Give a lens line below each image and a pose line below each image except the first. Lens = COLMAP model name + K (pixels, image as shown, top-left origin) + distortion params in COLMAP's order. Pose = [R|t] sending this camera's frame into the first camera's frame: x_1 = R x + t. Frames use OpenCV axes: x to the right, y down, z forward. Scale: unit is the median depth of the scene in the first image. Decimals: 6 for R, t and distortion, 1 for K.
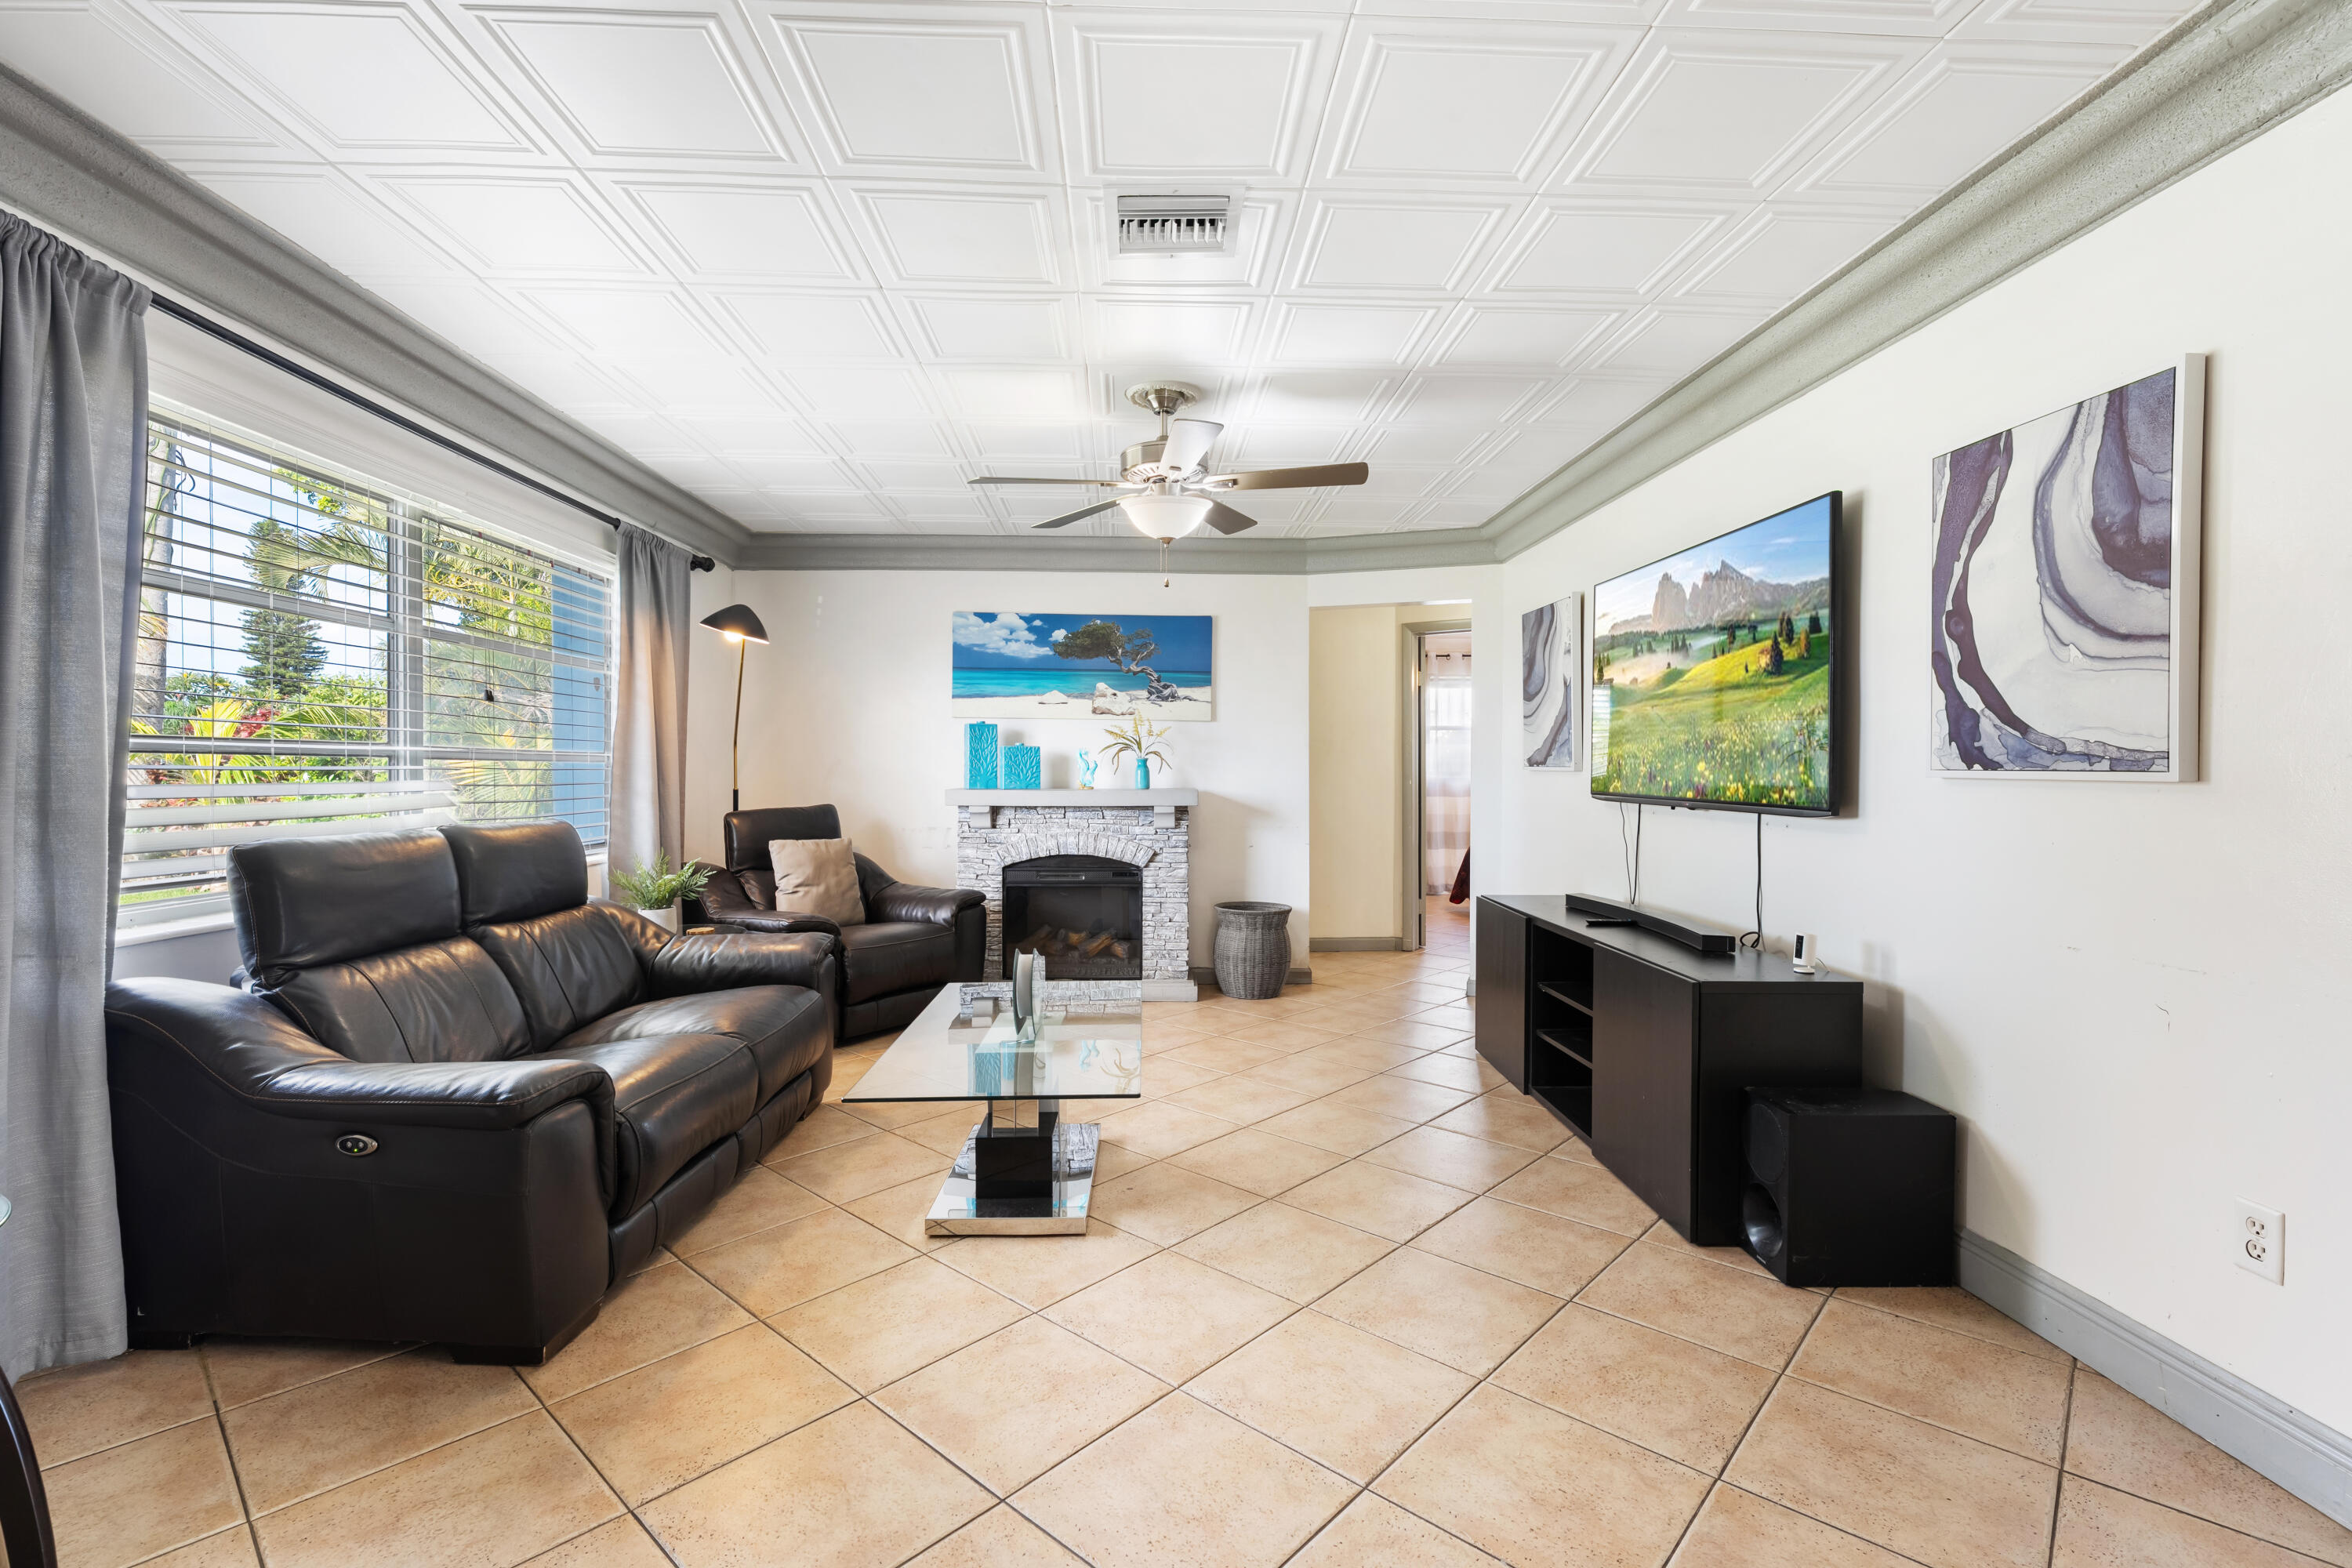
lens RADIAL K [[1015.3, 0, 1141.8], [0, 1015.3, 772.7], [0, 0, 1]] dist [-0.001279, -0.000440]
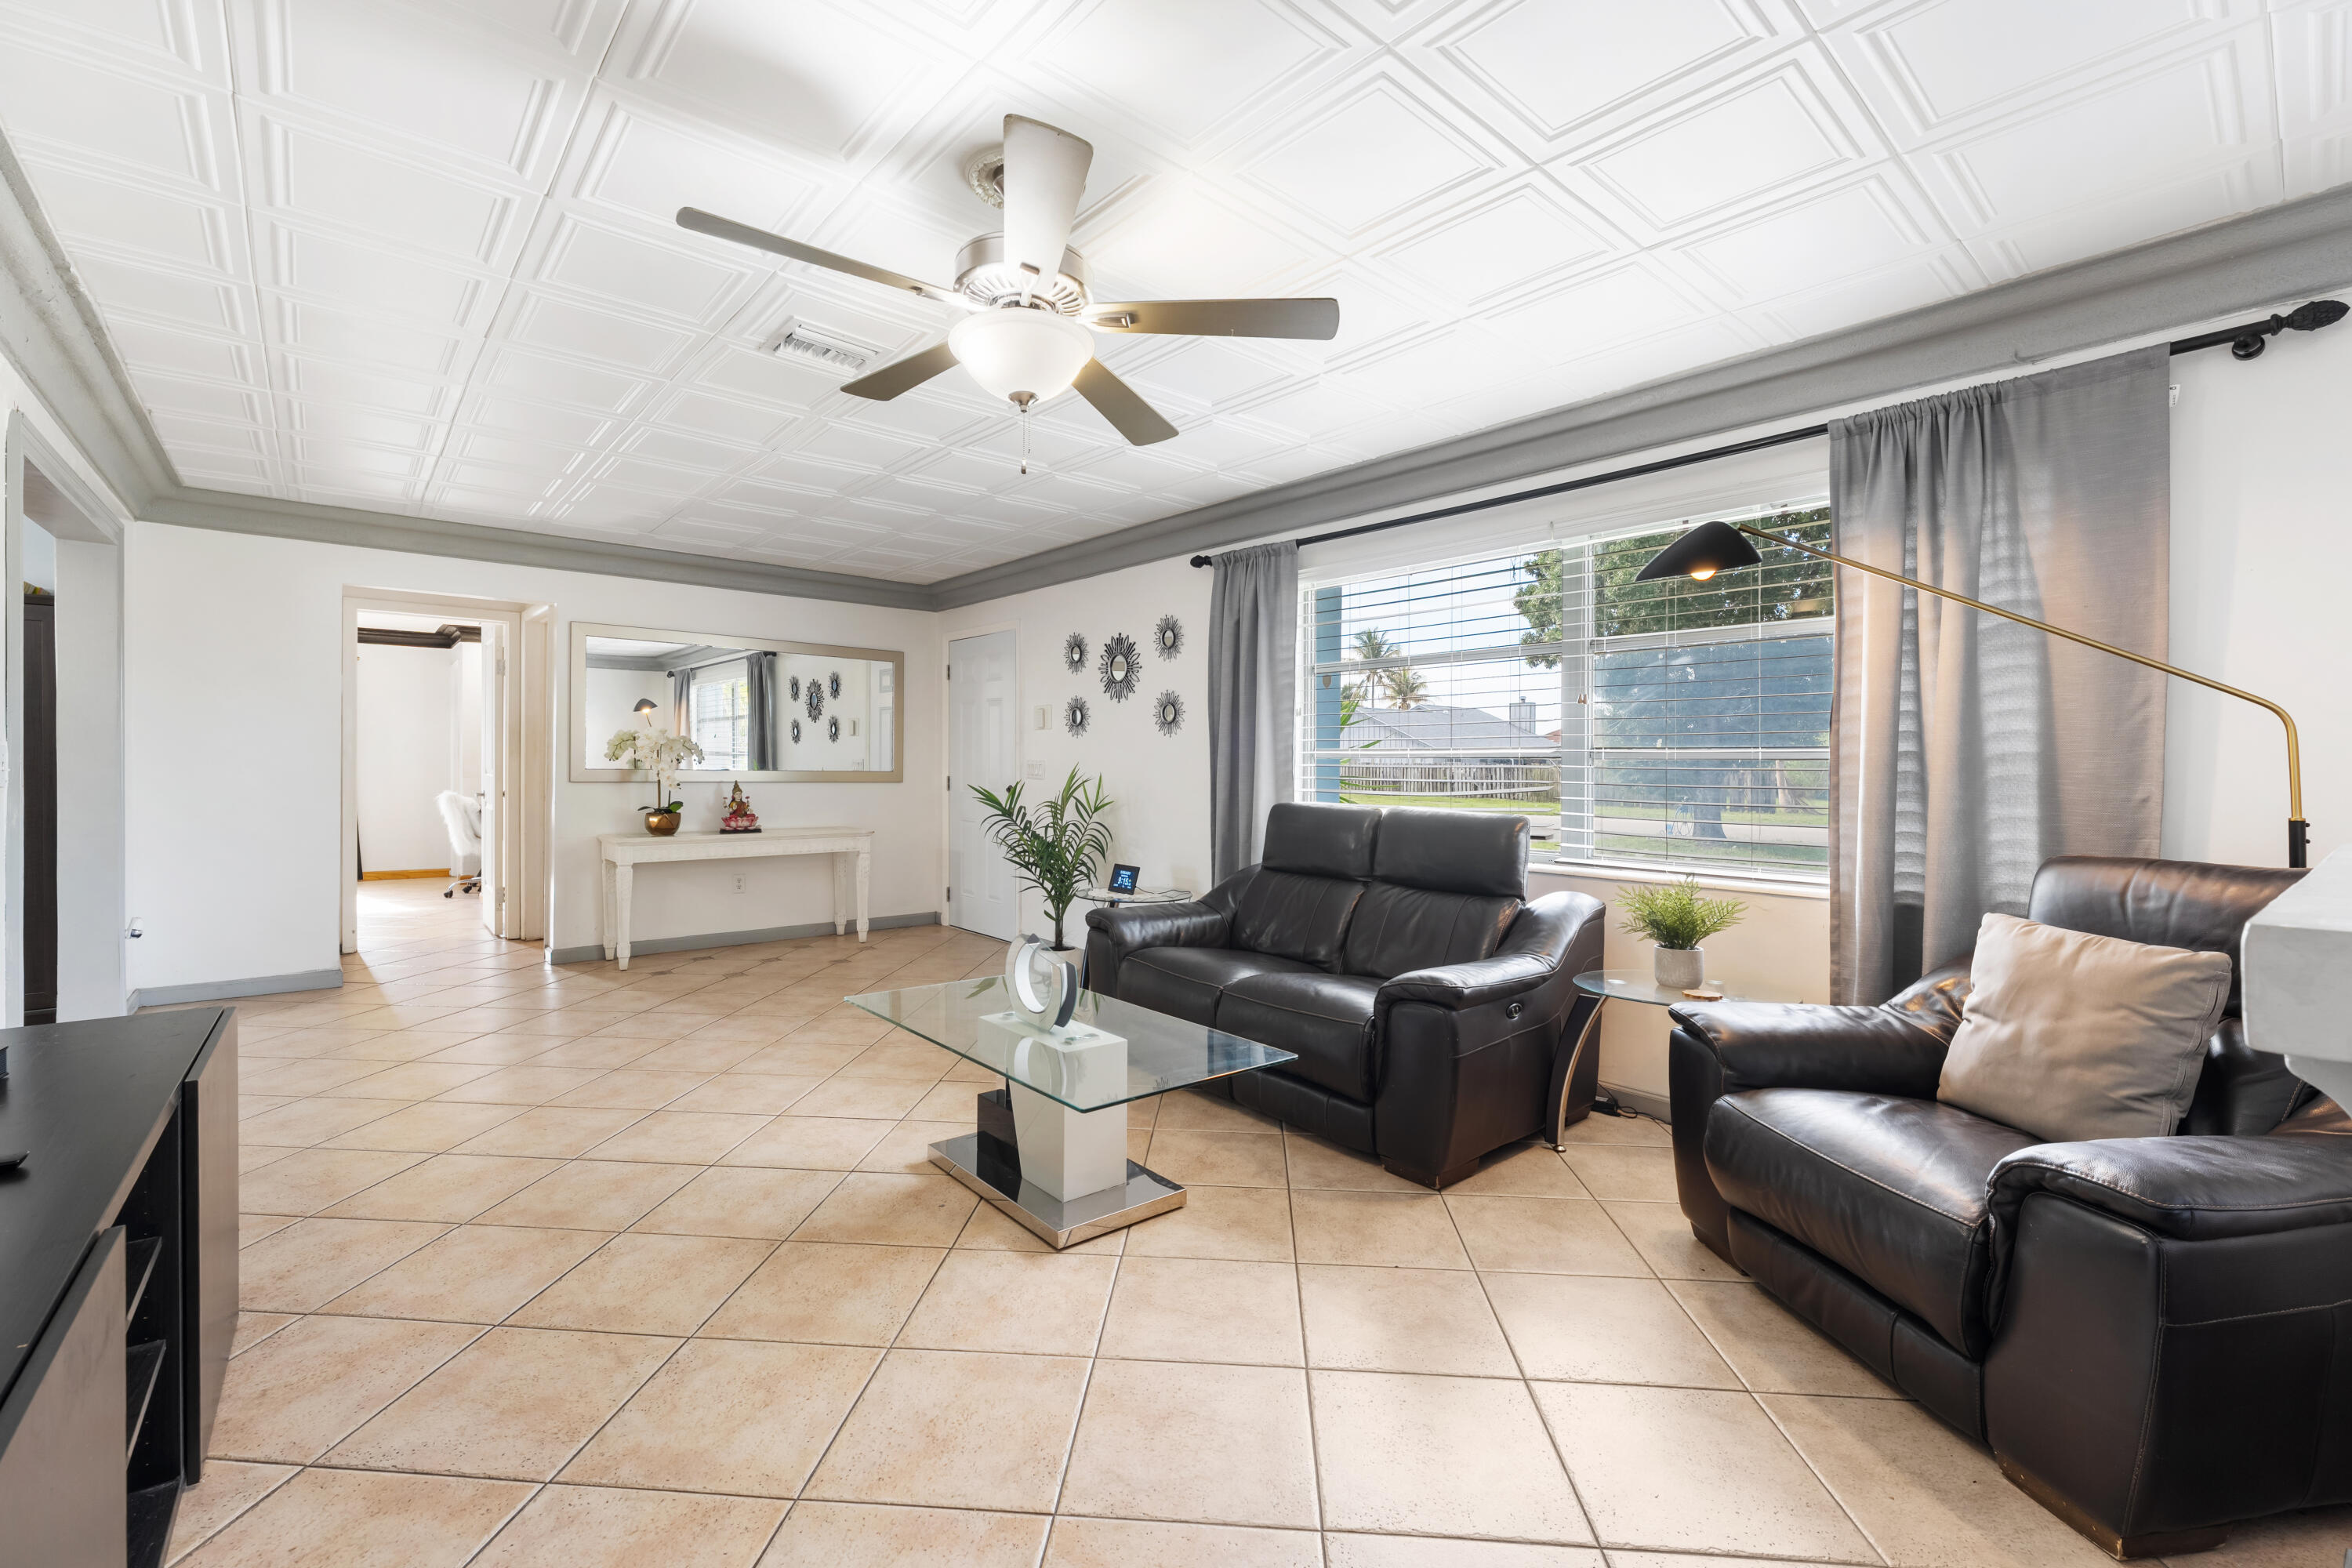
lens RADIAL K [[998.4, 0, 1185.9], [0, 998.4, 765.7], [0, 0, 1]] dist [-0.000982, -0.001728]
pose [[-0.751587, -0.011049, -0.659542, 0.282326], [-0.013215, 0.999911, -0.001692, 0.000410], [0.659502, 0.007444, -0.751666, 1.202134]]
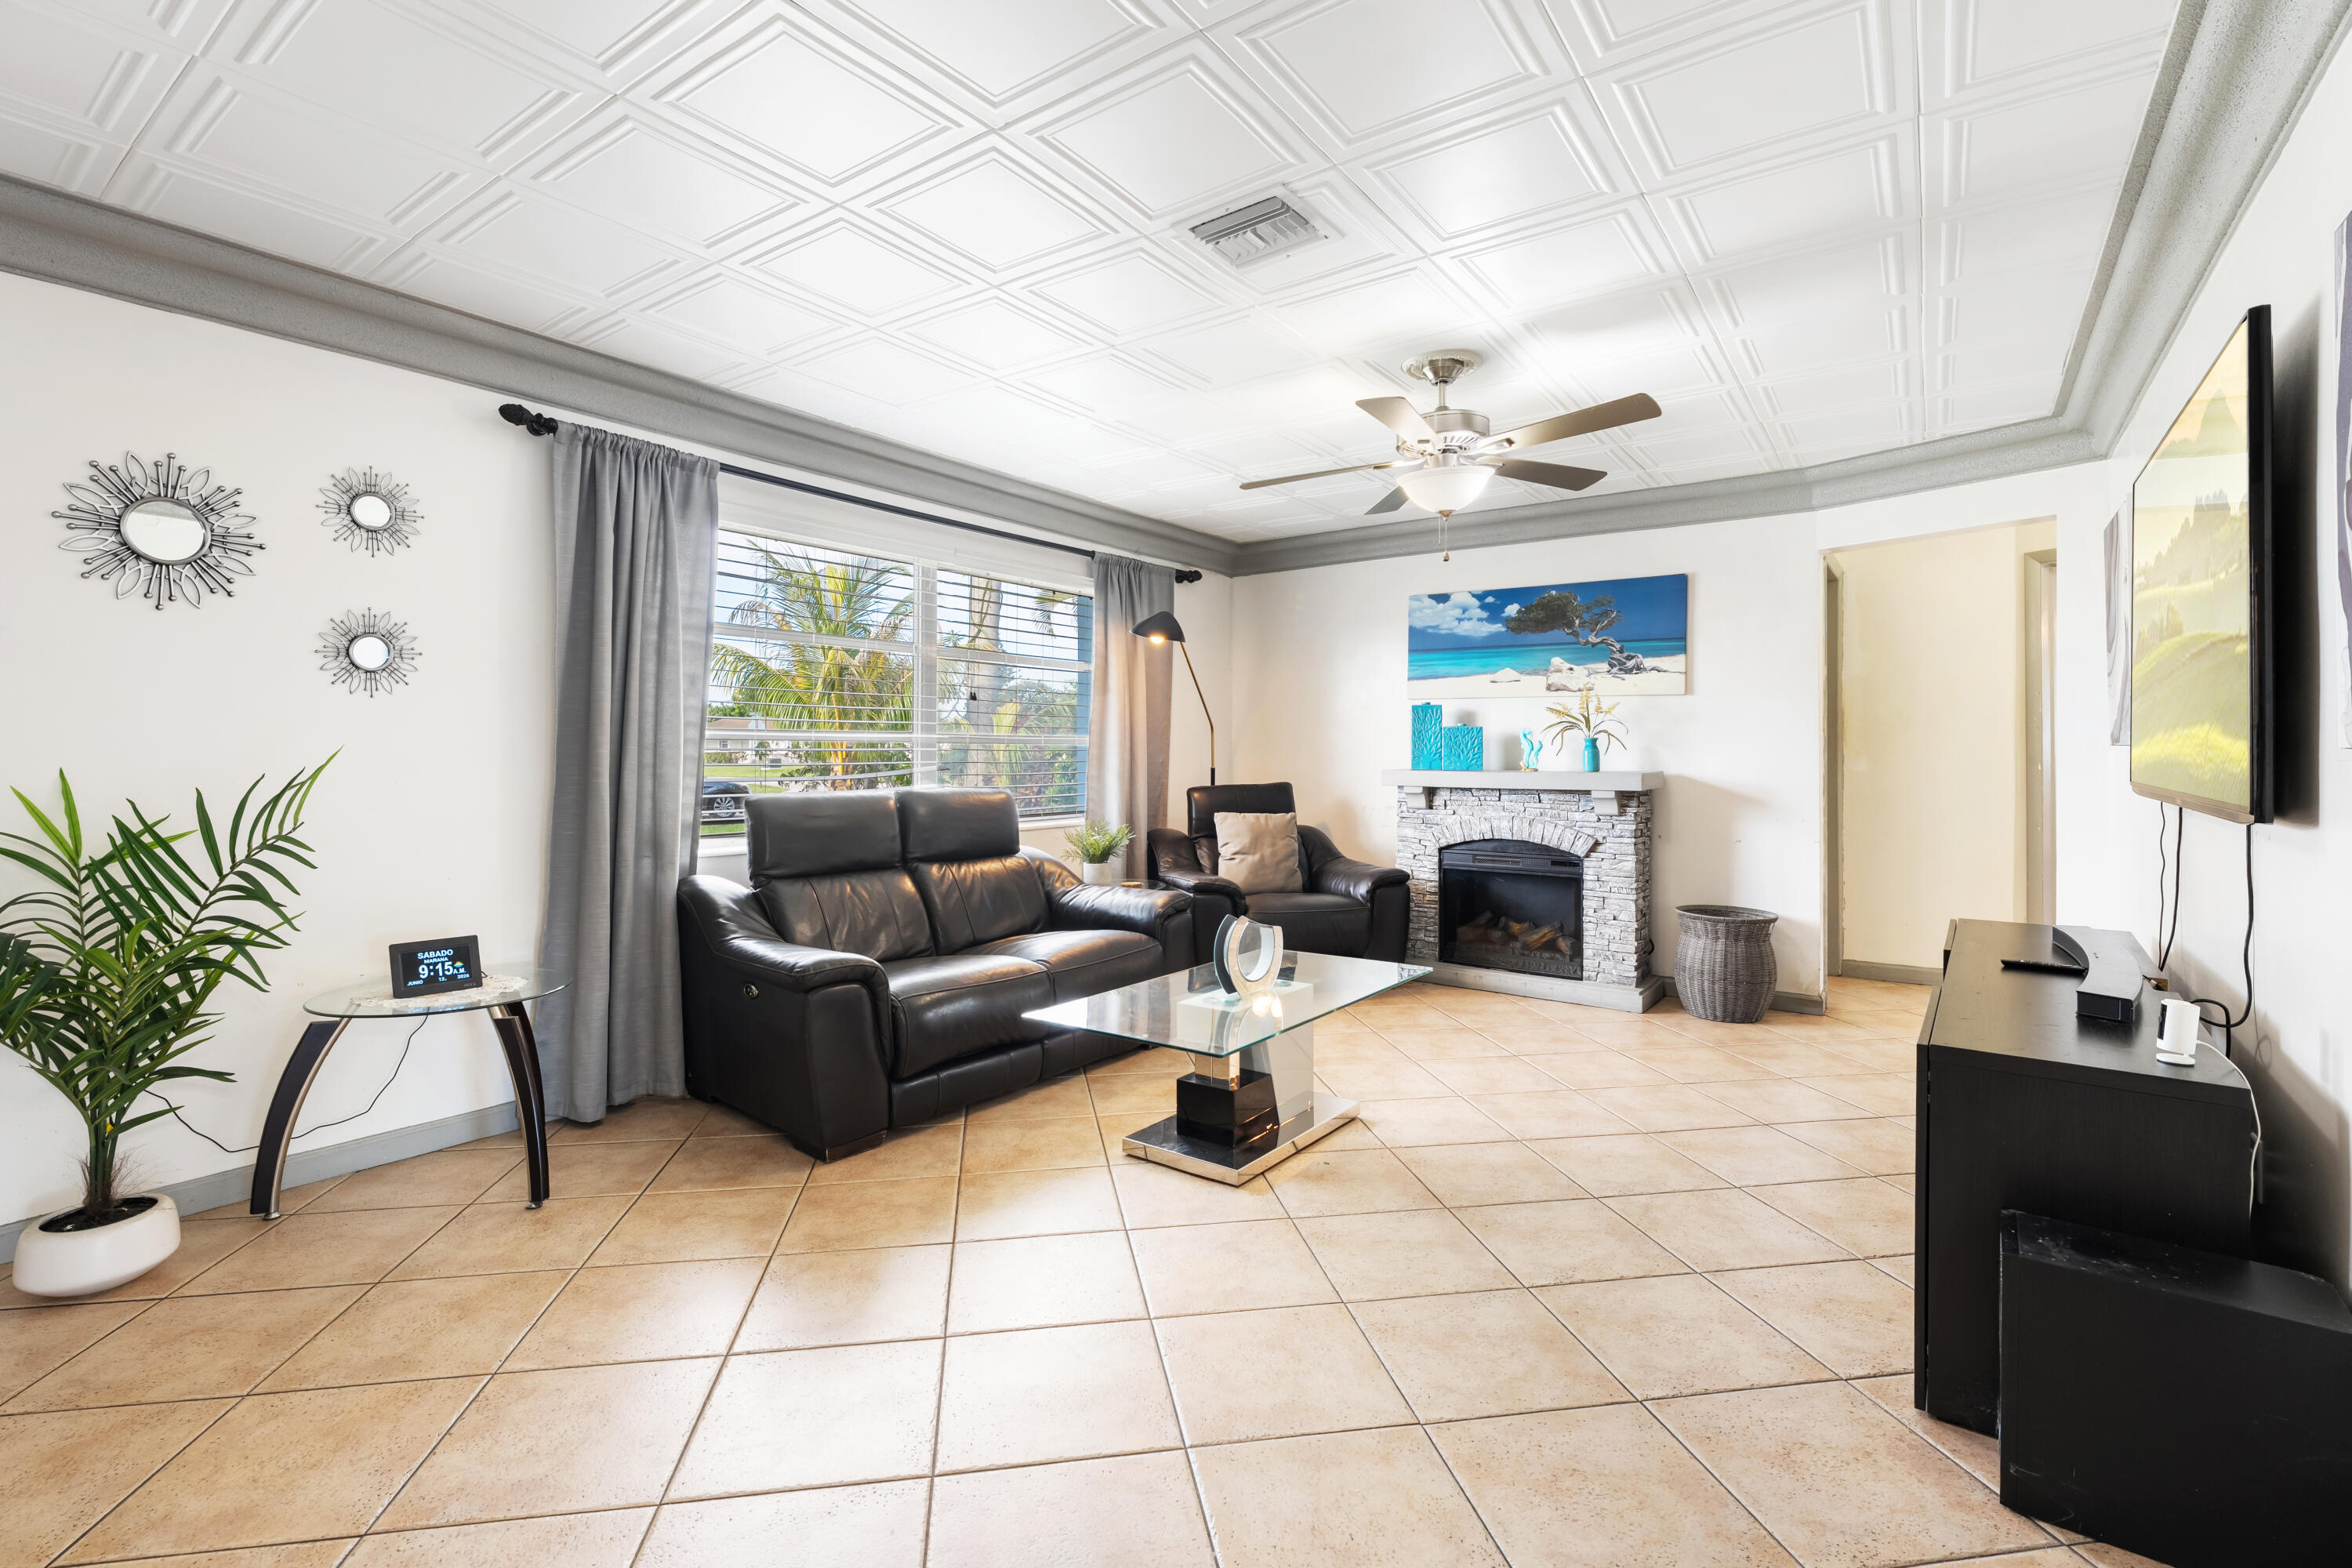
lens RADIAL K [[1015.3, 0, 1184.4], [0, 1015.3, 739.6], [0, 0, 1]] dist [-0.001279, -0.000440]
pose [[0.803599, -0.007452, -0.595125, 0.314068], [-0.000853, 0.999906, -0.013672, 0.000100], [0.595171, 0.011494, 0.803517, 0.061363]]
